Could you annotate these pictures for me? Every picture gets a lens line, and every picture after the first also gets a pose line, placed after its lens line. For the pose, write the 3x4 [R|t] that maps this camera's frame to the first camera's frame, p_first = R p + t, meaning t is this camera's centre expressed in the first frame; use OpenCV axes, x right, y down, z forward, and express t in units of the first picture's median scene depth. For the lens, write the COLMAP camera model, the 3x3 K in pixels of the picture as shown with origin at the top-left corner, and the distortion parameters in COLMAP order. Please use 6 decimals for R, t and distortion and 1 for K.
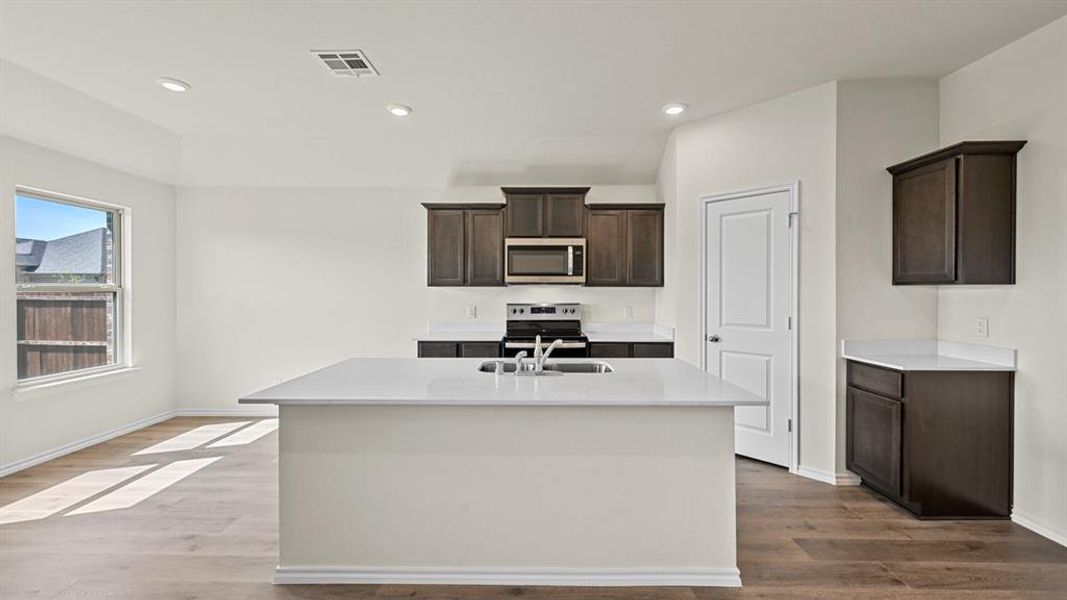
lens RADIAL K [[426.7, 0, 530.1], [0, 426.7, 293.6], [0, 0, 1]] dist [0.000704, 0.001174]
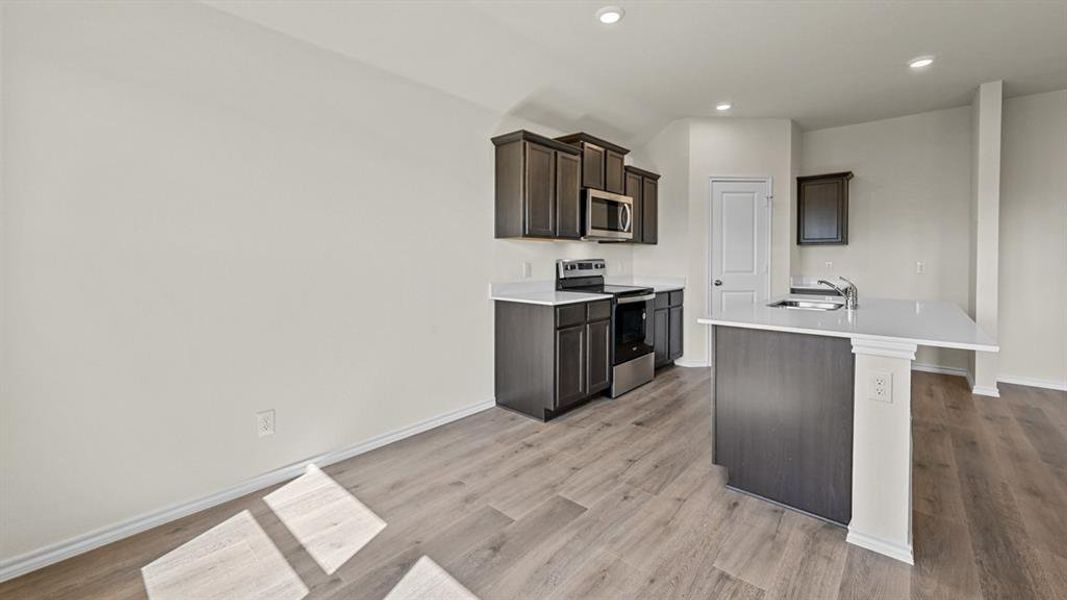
lens RADIAL K [[426.7, 0, 528.6], [0, 426.7, 260.8], [0, 0, 1]] dist [0.000704, 0.001174]
pose [[0.659559, -0.004637, 0.751638, -0.849869], [0.004251, 0.999988, 0.002438, 0.025853], [-0.751641, 0.001587, 0.659571, 0.487198]]
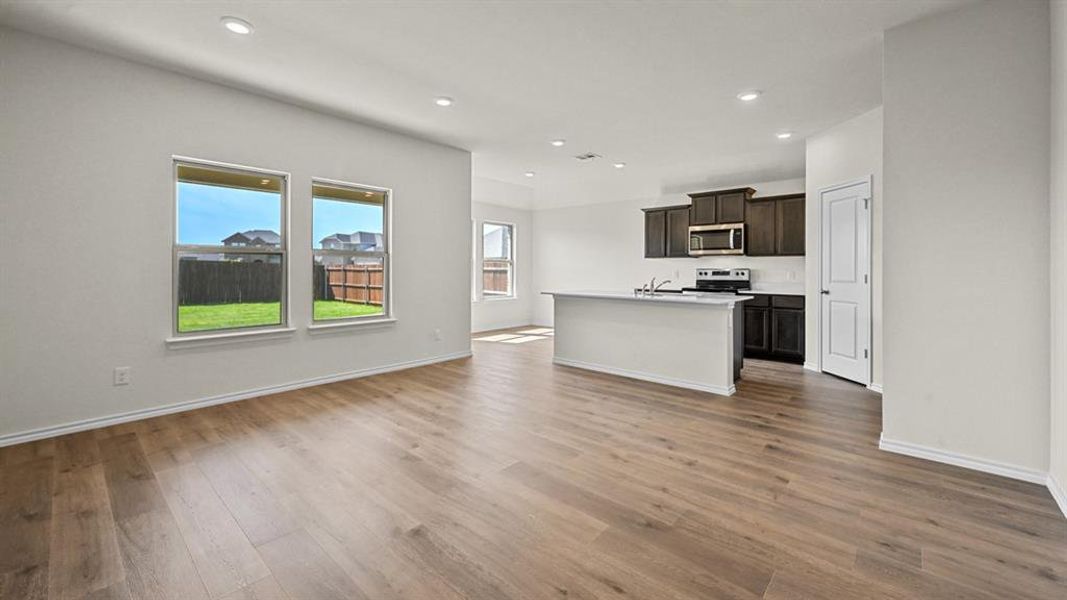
lens RADIAL K [[426.7, 0, 525.9], [0, 426.7, 269.9], [0, 0, 1]] dist [0.000704, 0.001174]
pose [[0.746183, 0.002801, -0.665735, 0.544444], [-0.008362, 0.999952, -0.005166, 0.043632], [0.665688, 0.009422, 0.746171, -0.579326]]
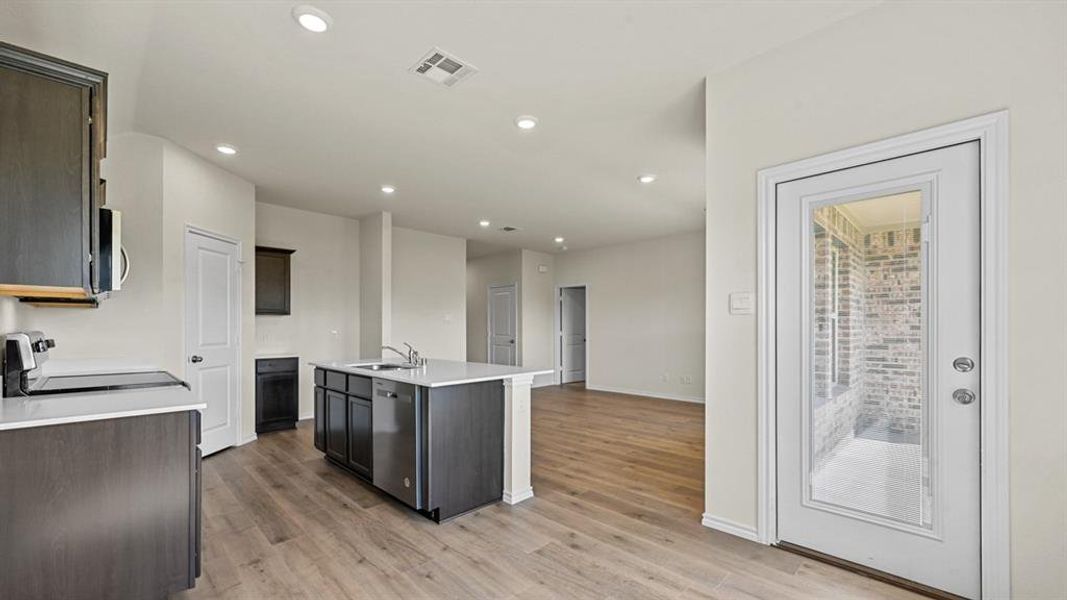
lens RADIAL K [[426.7, 0, 529.5], [0, 426.7, 328.8], [0, 0, 1]] dist [0.000704, 0.001174]
pose [[-0.715395, -0.003325, 0.698713, -0.817748], [0.005520, 0.999931, 0.010411, 0.019063], [-0.698699, 0.011304, -0.715327, 1.030108]]
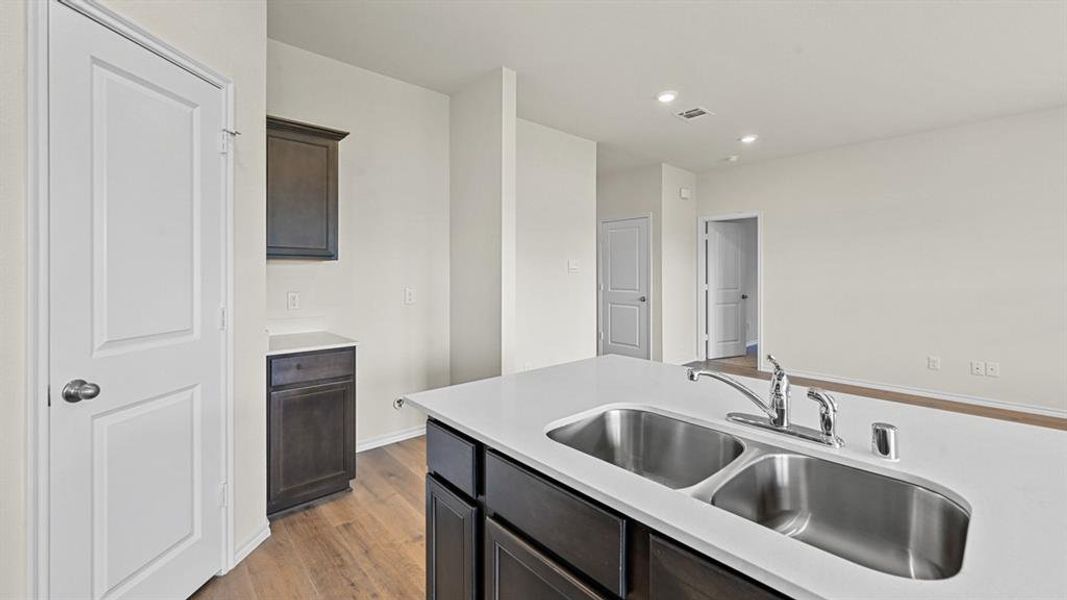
lens RADIAL K [[426.7, 0, 527.5], [0, 426.7, 273.5], [0, 0, 1]] dist [0.000704, 0.001174]
pose [[-0.671590, 0.001447, 0.740921, -0.076966], [0.007013, 0.999966, 0.004404, 0.006821], [-0.740890, 0.008154, -0.671577, 0.835880]]
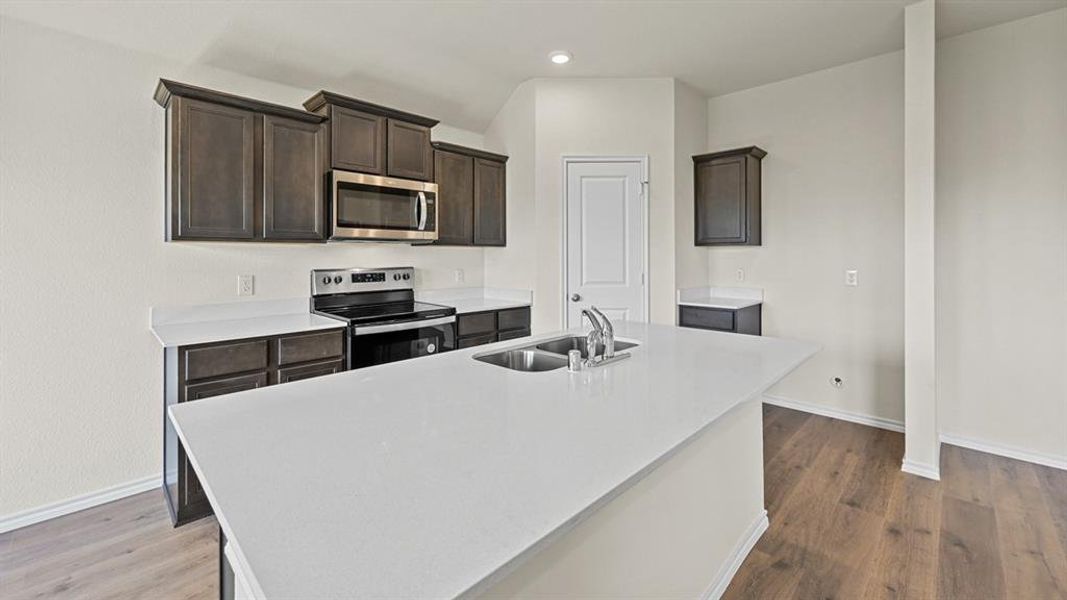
lens RADIAL K [[426.7, 0, 530.5], [0, 426.7, 257.1], [0, 0, 1]] dist [0.000704, 0.001174]
pose [[0.694855, -0.003692, 0.719140, -0.320780], [0.009397, 0.999948, -0.003945, 0.010758], [-0.719088, 0.009499, 0.694854, 0.325974]]
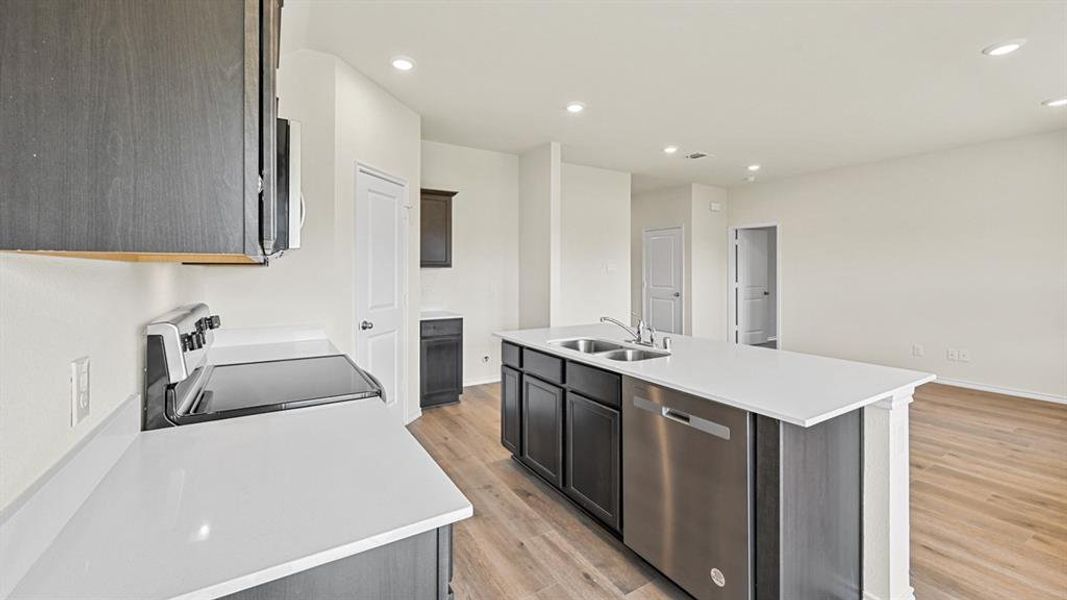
lens RADIAL K [[426.7, 0, 529.5], [0, 426.7, 269.8], [0, 0, 1]] dist [0.000704, 0.001174]
pose [[-0.530259, 0.000248, 0.847836, -0.445109], [0.006637, 0.999971, 0.003858, -0.010615], [-0.847810, 0.007673, -0.530245, 1.029448]]
